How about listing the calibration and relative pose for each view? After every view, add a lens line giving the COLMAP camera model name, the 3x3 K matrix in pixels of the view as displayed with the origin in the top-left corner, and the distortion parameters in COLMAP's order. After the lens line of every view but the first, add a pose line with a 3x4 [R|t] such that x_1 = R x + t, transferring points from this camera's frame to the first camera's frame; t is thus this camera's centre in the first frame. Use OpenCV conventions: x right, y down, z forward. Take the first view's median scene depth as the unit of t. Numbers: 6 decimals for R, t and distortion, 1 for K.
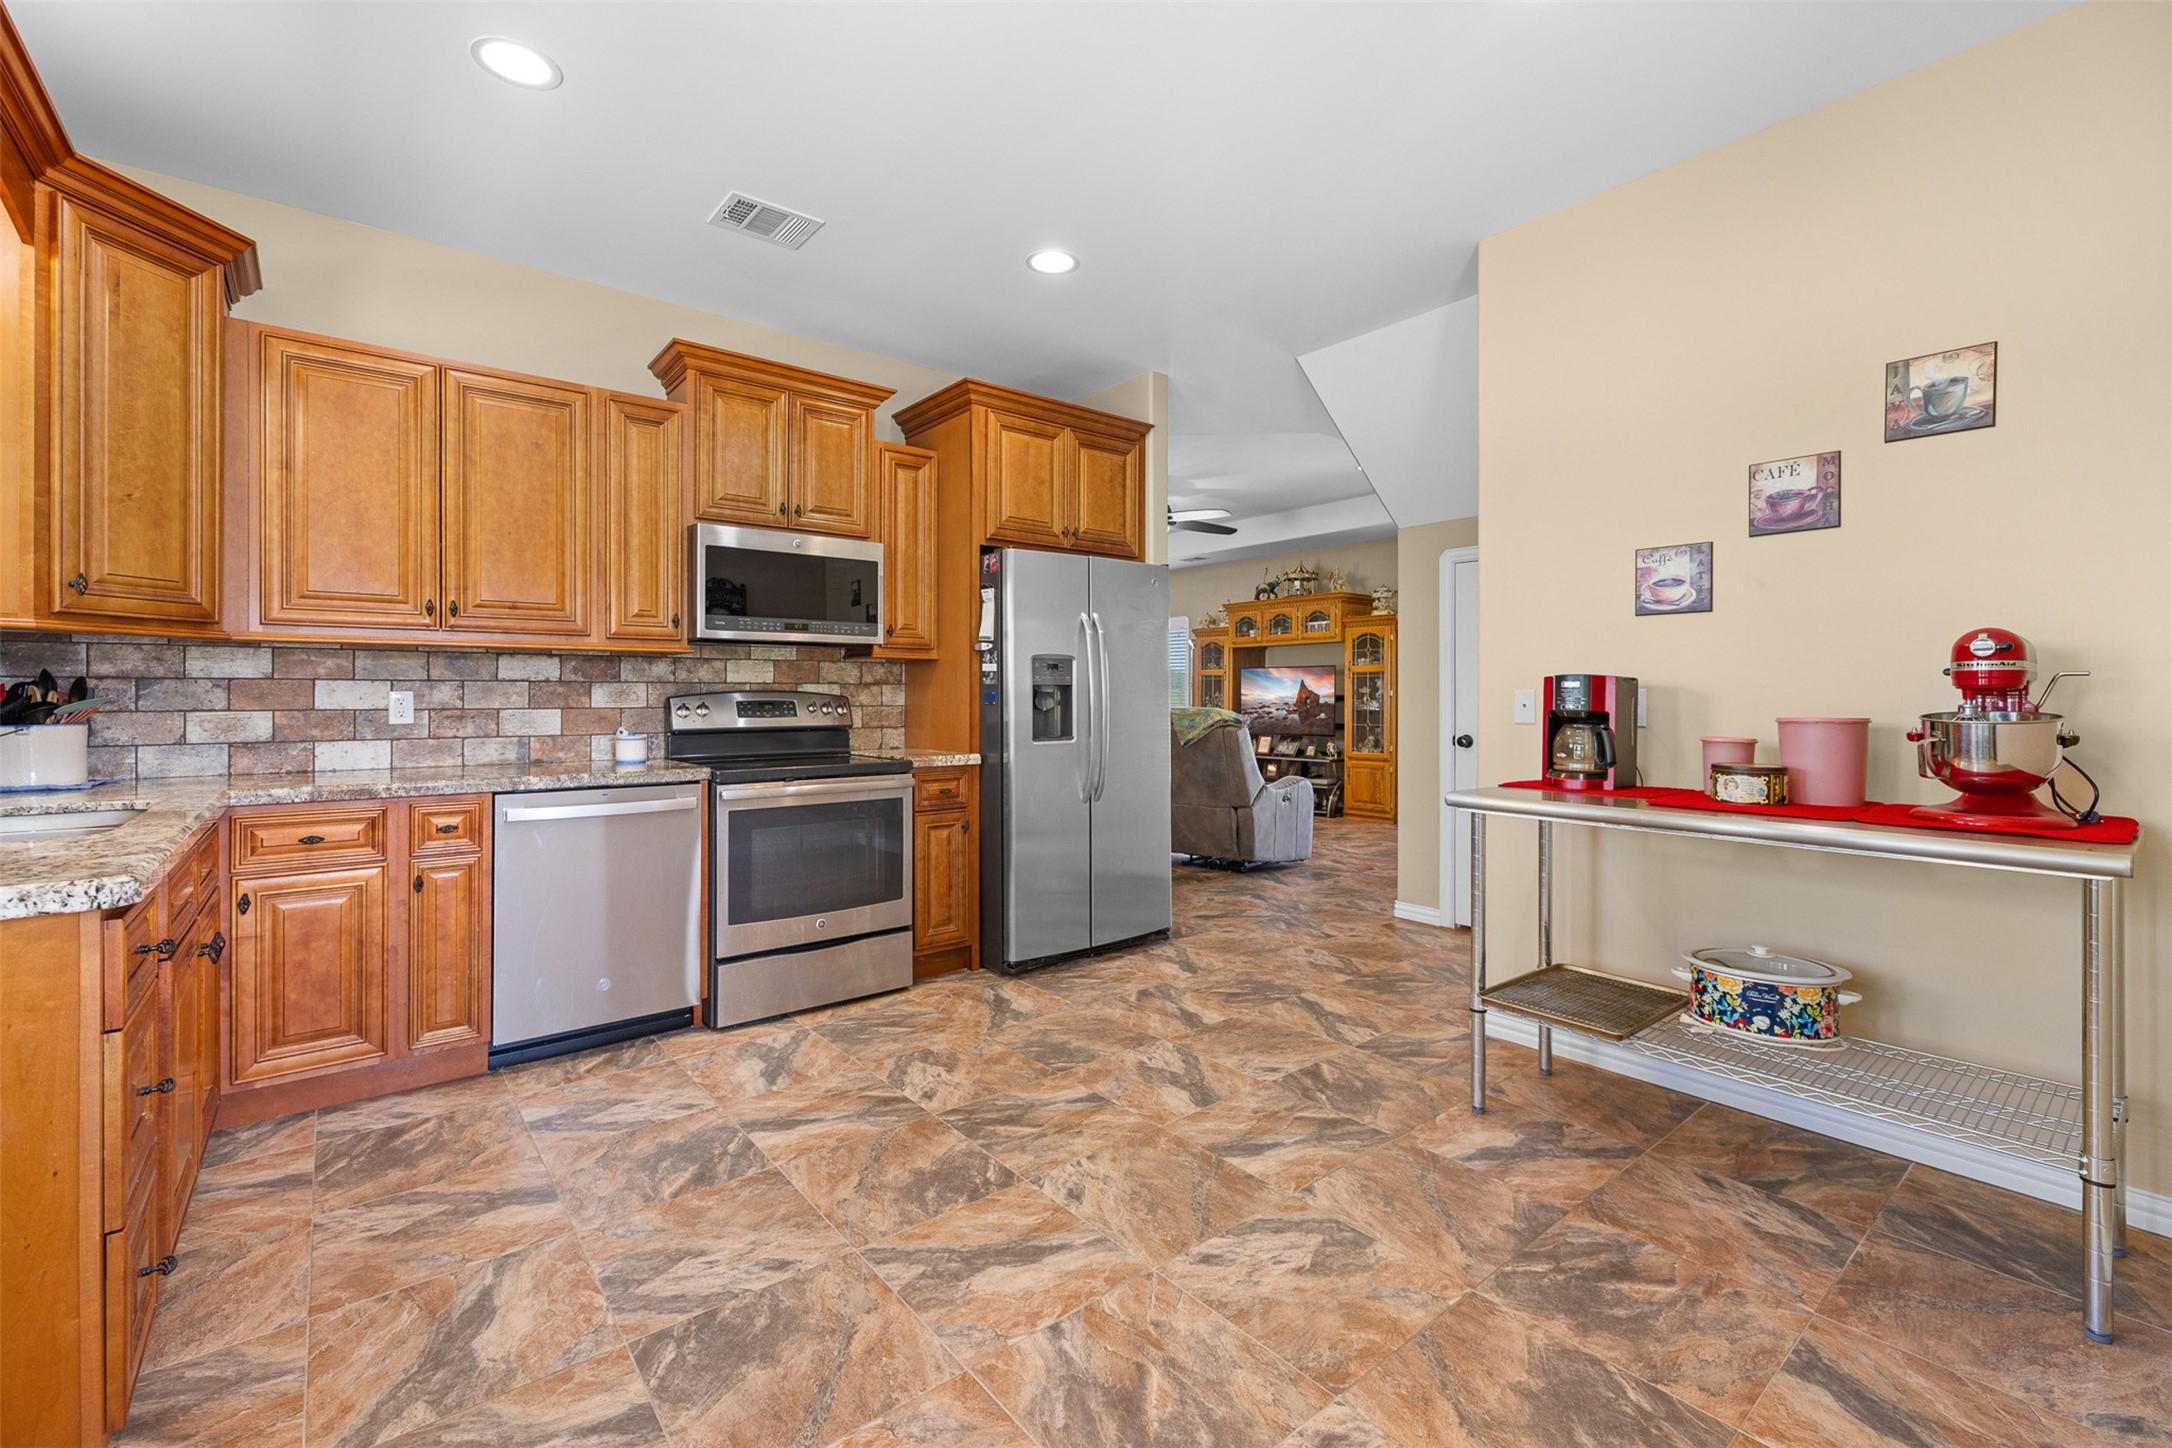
lens RADIAL K [[917.8, 0, 1094.4], [0, 917.8, 698.8], [0, 0, 1]] dist [-0.001595, 0.000579]
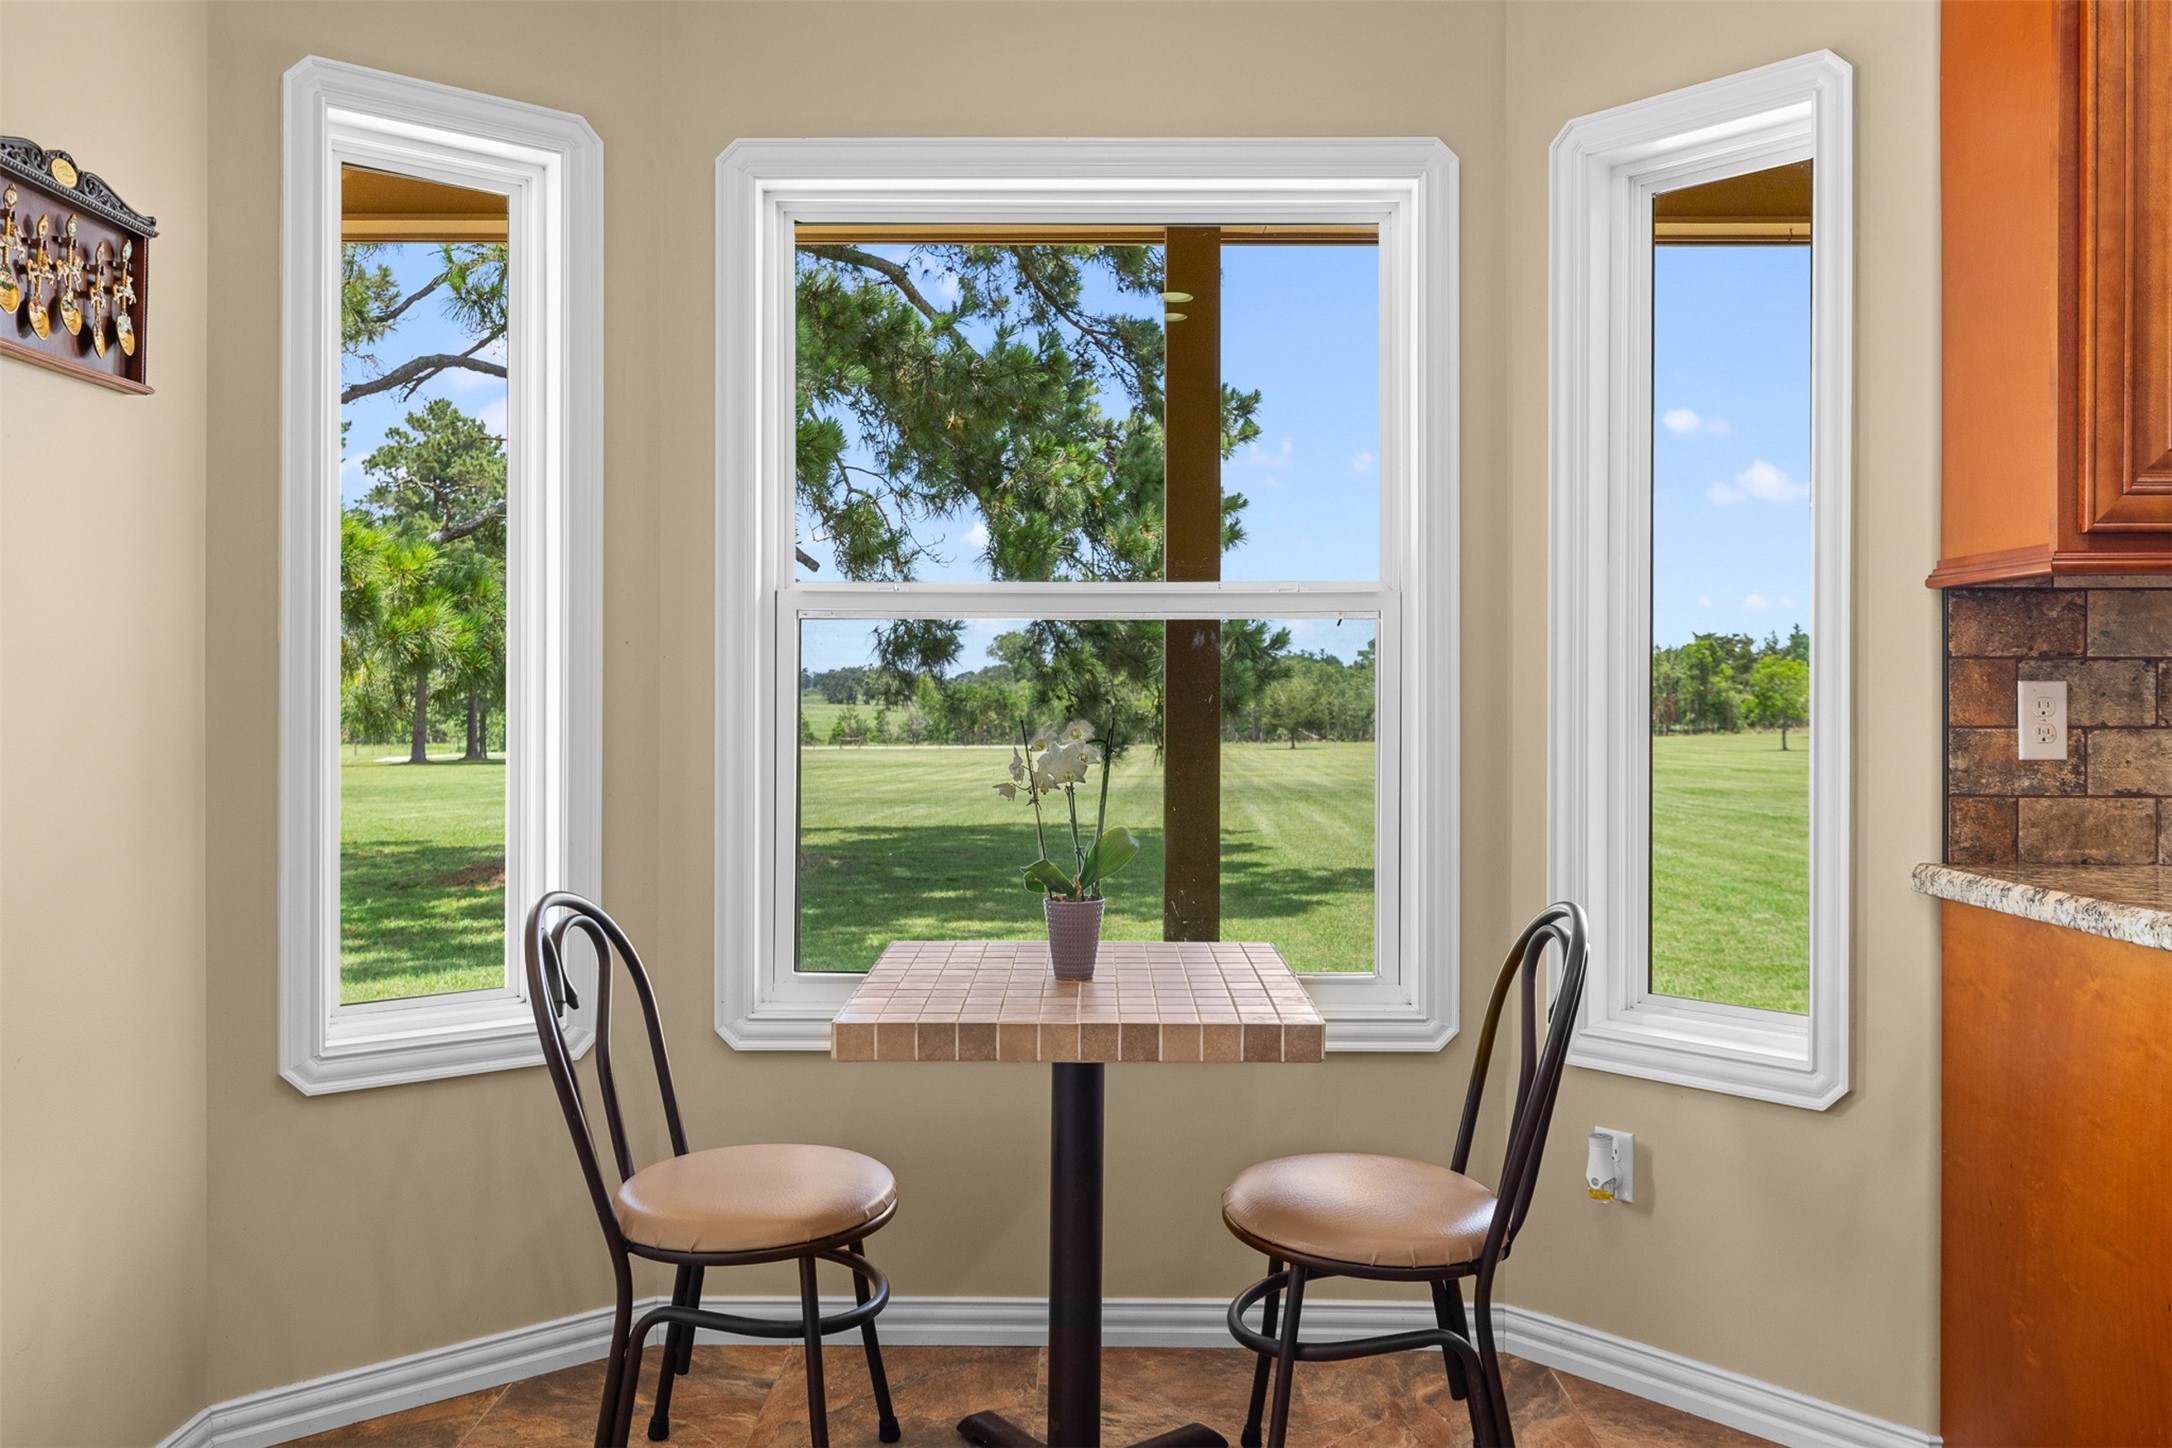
lens RADIAL K [[1629.1, 0, 1074.4], [0, 1629.1, 710.6], [0, 0, 1]] dist [-0.006649, -0.004879]
pose [[-0.646442, 0.006126, -0.762938, 0.251520], [-0.005256, 0.999908, 0.012482, -0.001619], [0.762945, 0.012079, -0.646351, 0.441026]]
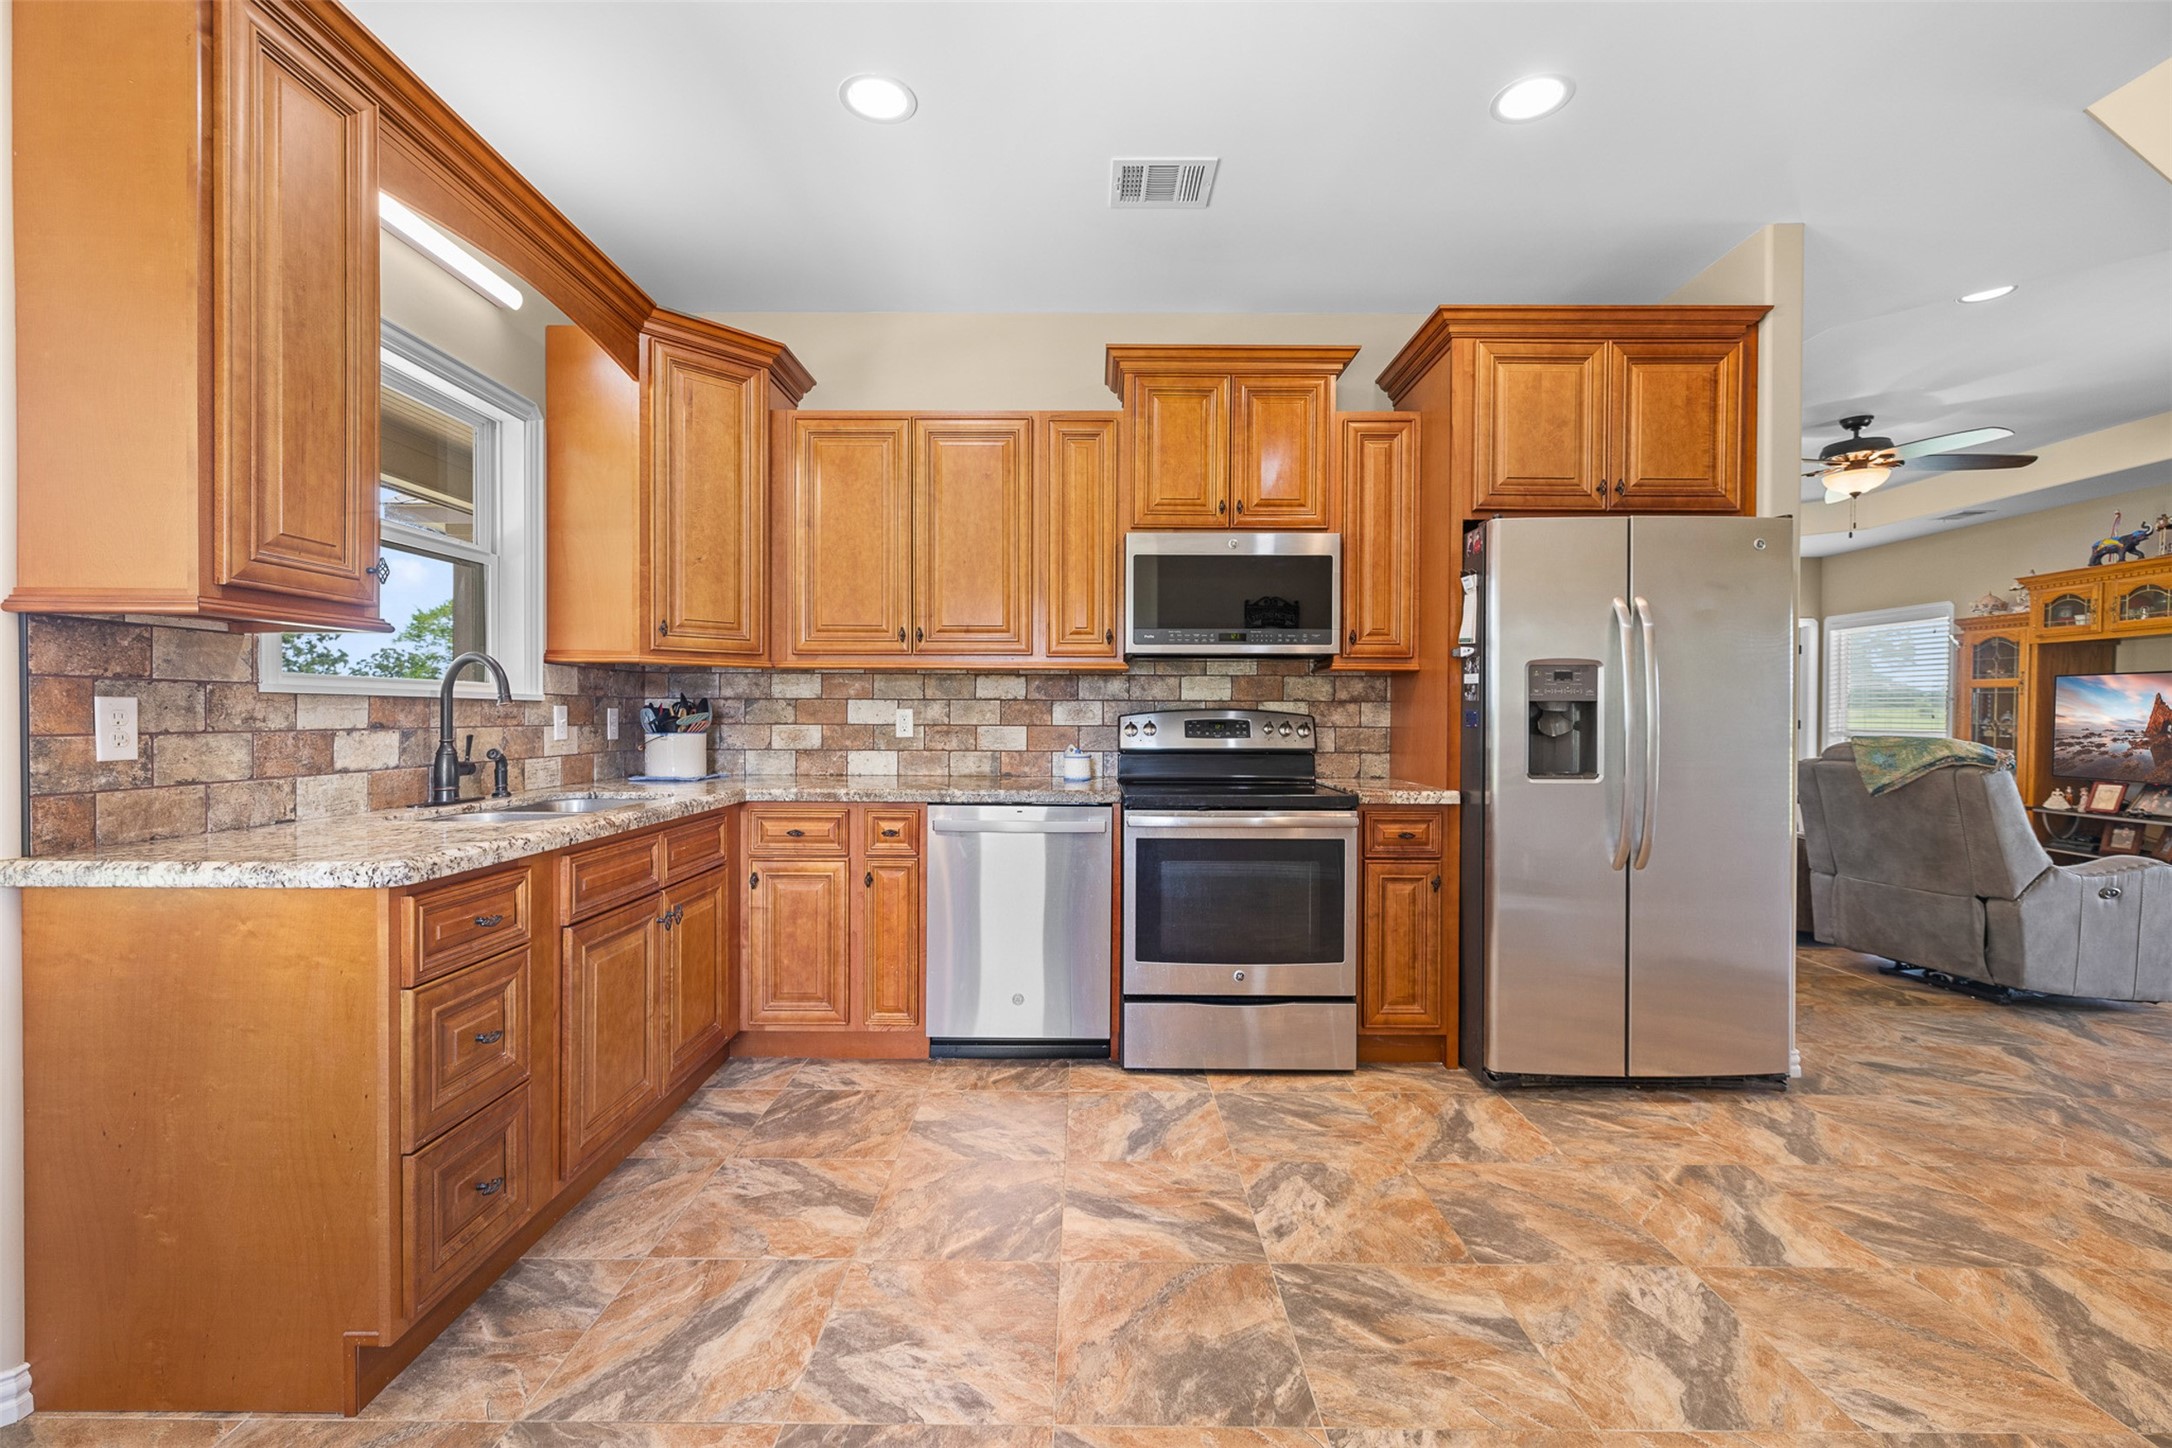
lens RADIAL K [[912.2, 0, 1086.0], [0, 912.2, 724.0], [0, 0, 1]] dist [-0.000014, -0.000113]
pose [[0.769226, 0.011428, -0.638874, 0.149914], [-0.007218, 0.999932, 0.009196, -0.001550], [0.638936, -0.002462, 0.769256, 0.254222]]
